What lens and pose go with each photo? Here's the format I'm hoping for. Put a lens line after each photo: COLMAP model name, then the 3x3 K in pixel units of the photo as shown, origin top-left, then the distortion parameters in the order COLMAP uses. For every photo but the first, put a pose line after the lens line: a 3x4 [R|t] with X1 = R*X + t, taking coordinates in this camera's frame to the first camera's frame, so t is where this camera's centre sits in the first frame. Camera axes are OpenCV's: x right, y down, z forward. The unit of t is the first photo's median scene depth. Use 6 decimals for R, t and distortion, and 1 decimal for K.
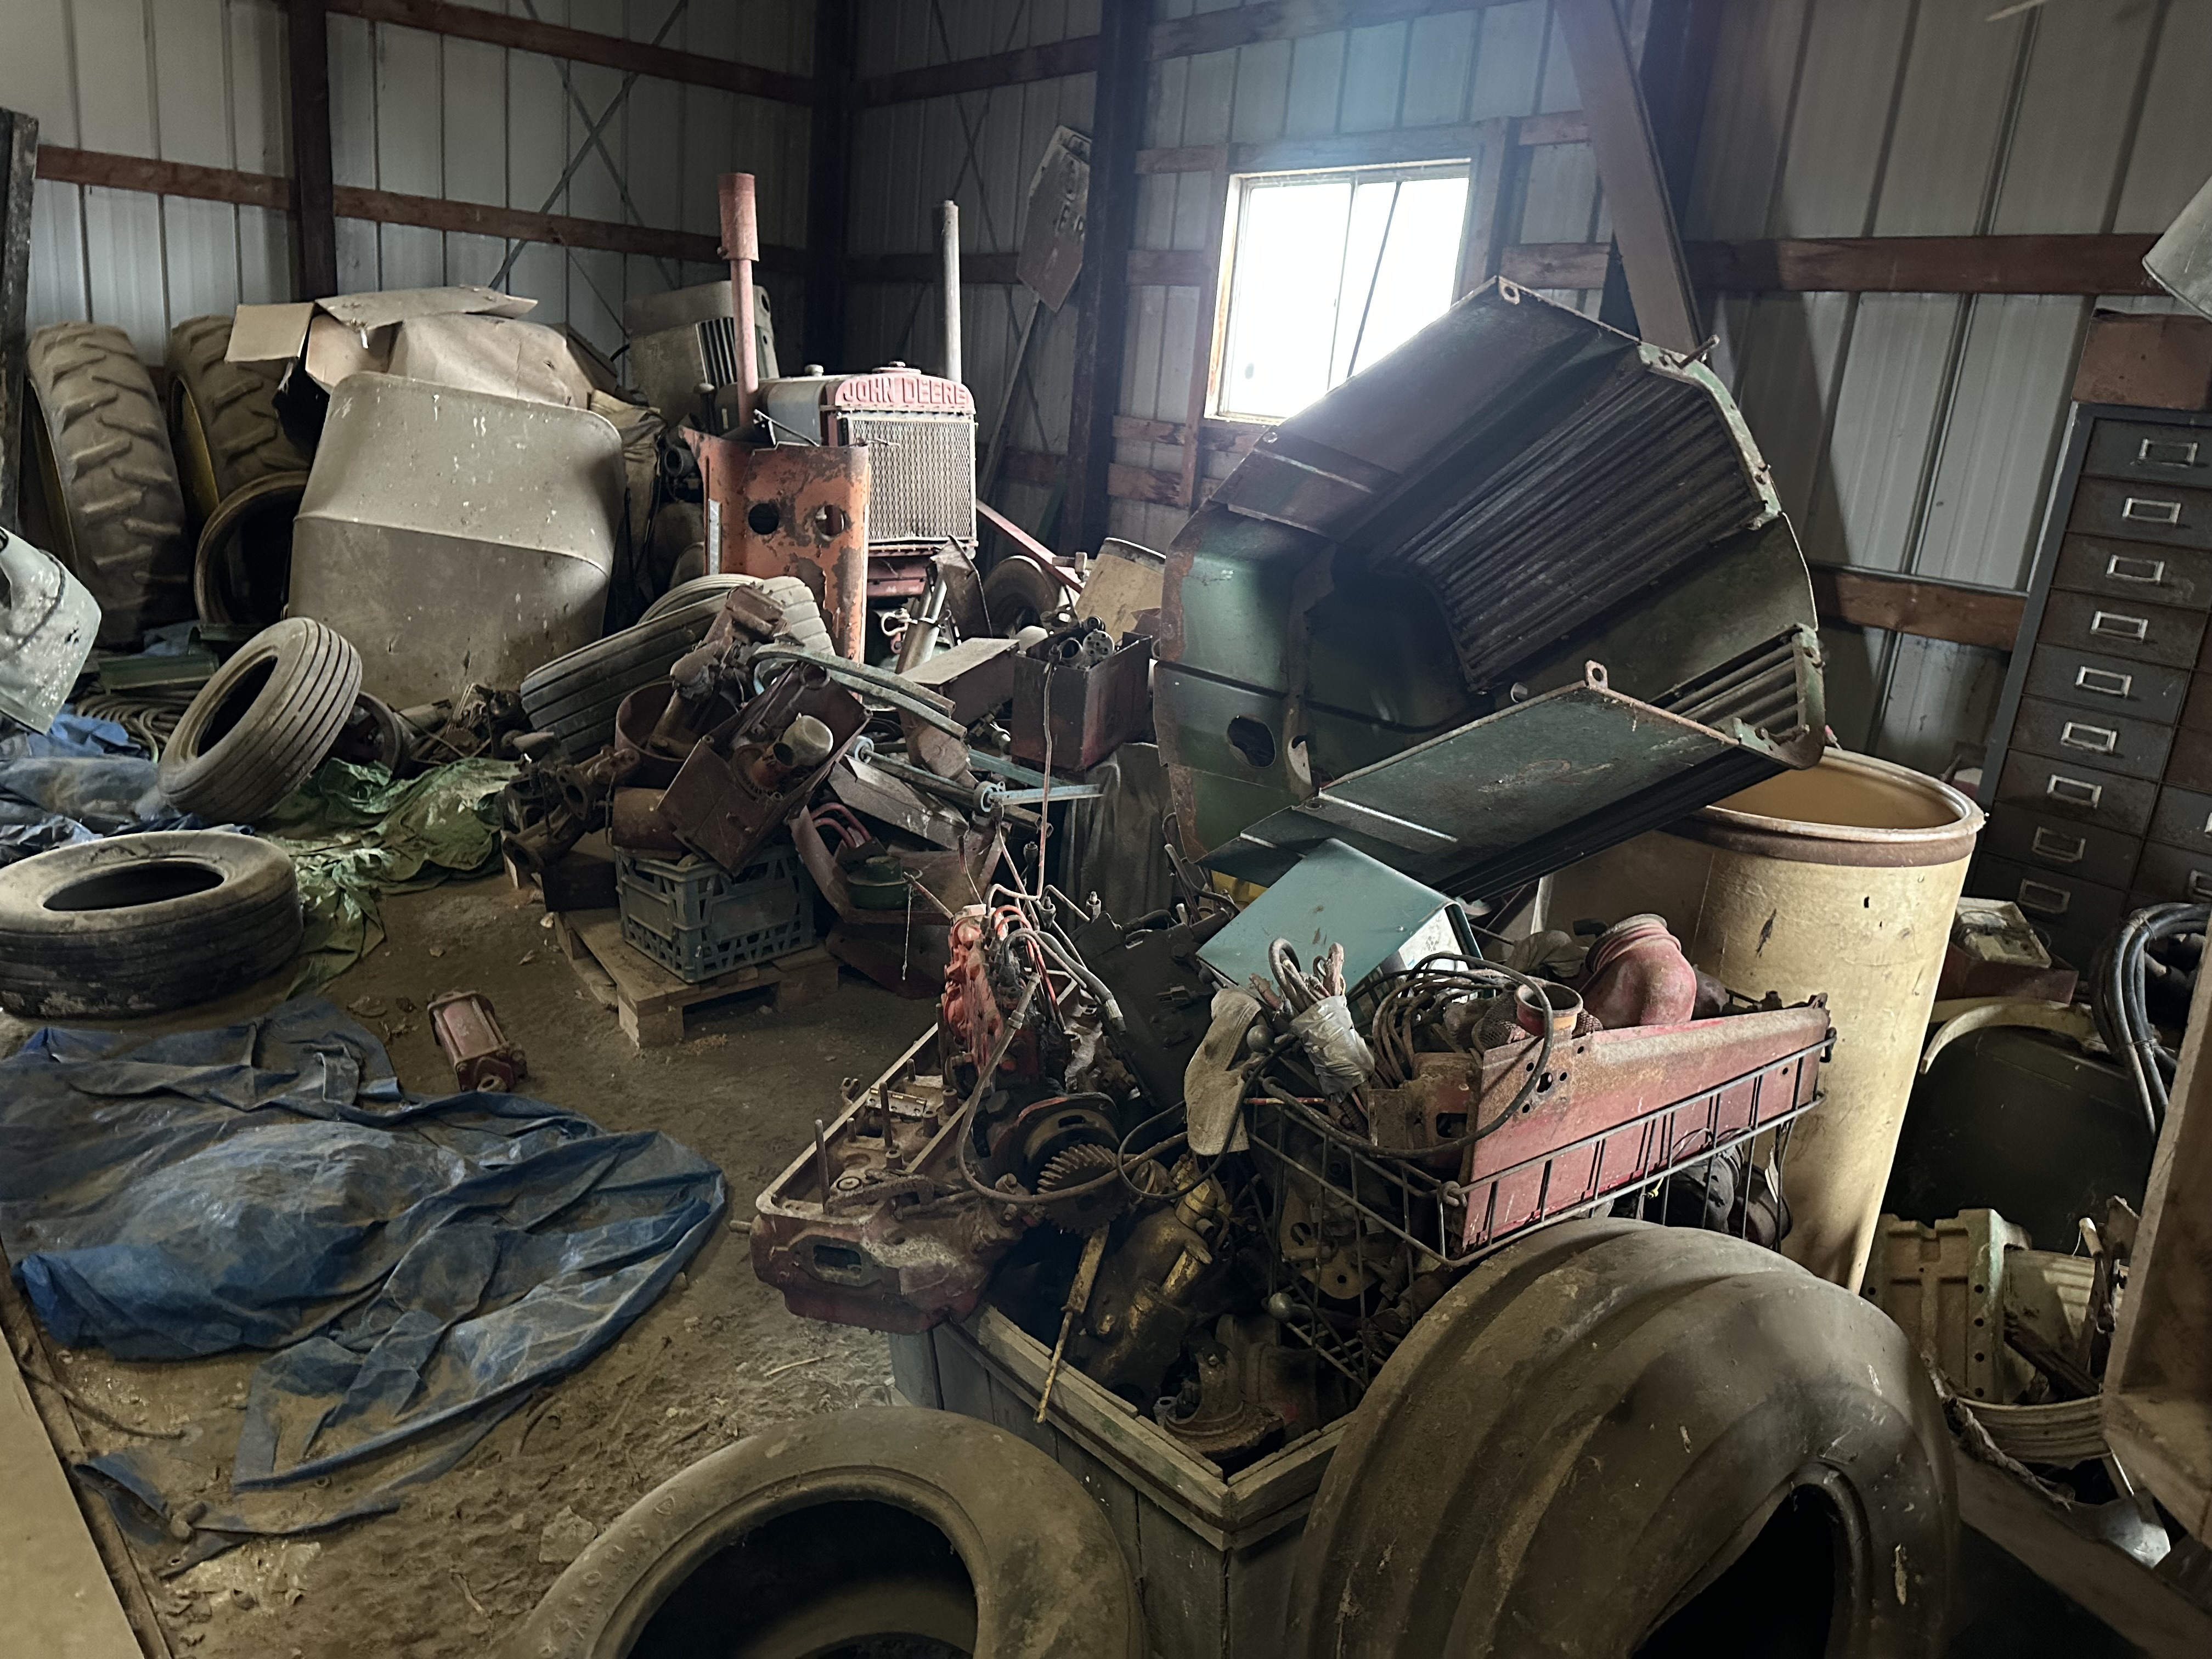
lens RADIAL K [[1555.3, 0, 1106.0], [0, 1555.3, 829.5], [0, 0, 1]] dist [-0.000841, 0.000396]
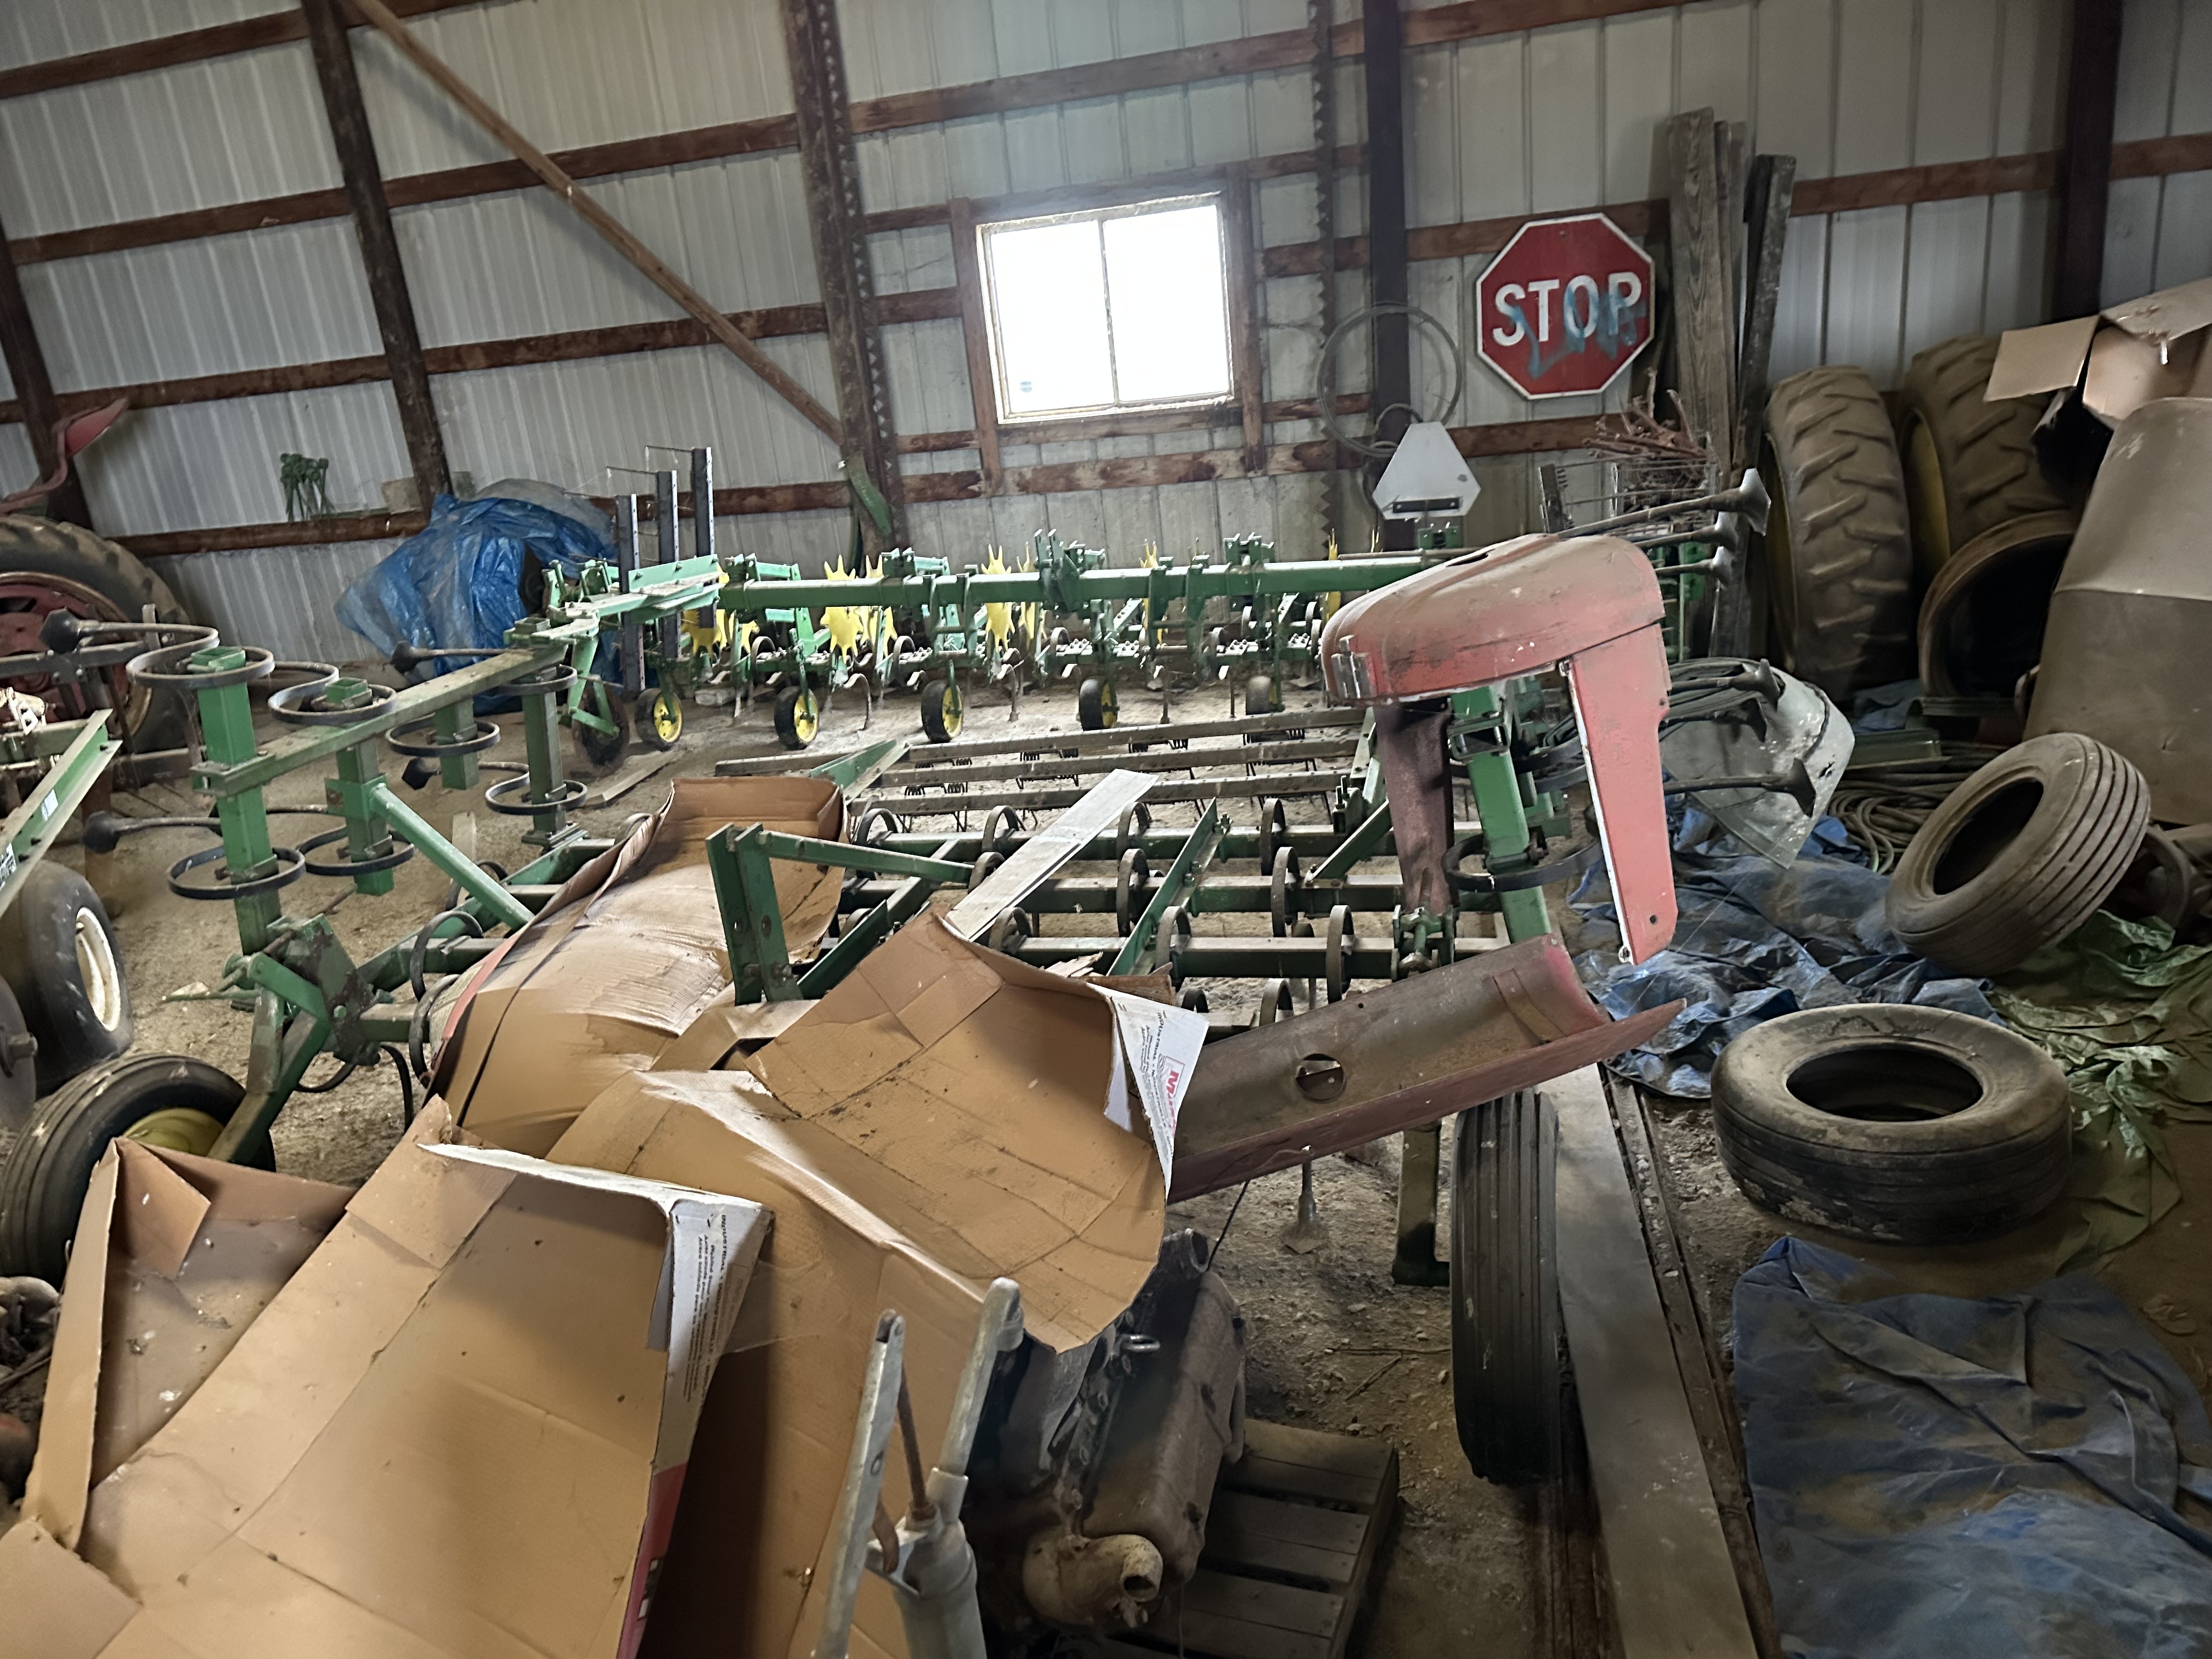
lens RADIAL K [[1561.3, 0, 1106.0], [0, 1561.3, 829.5], [0, 0, 1]] dist [0.002865, -0.023106]
pose [[0.588824, 0.101402, -0.801876, -0.143538], [-0.051299, 0.994787, 0.088128, -0.124111], [0.806632, -0.010756, 0.590956, 0.091914]]
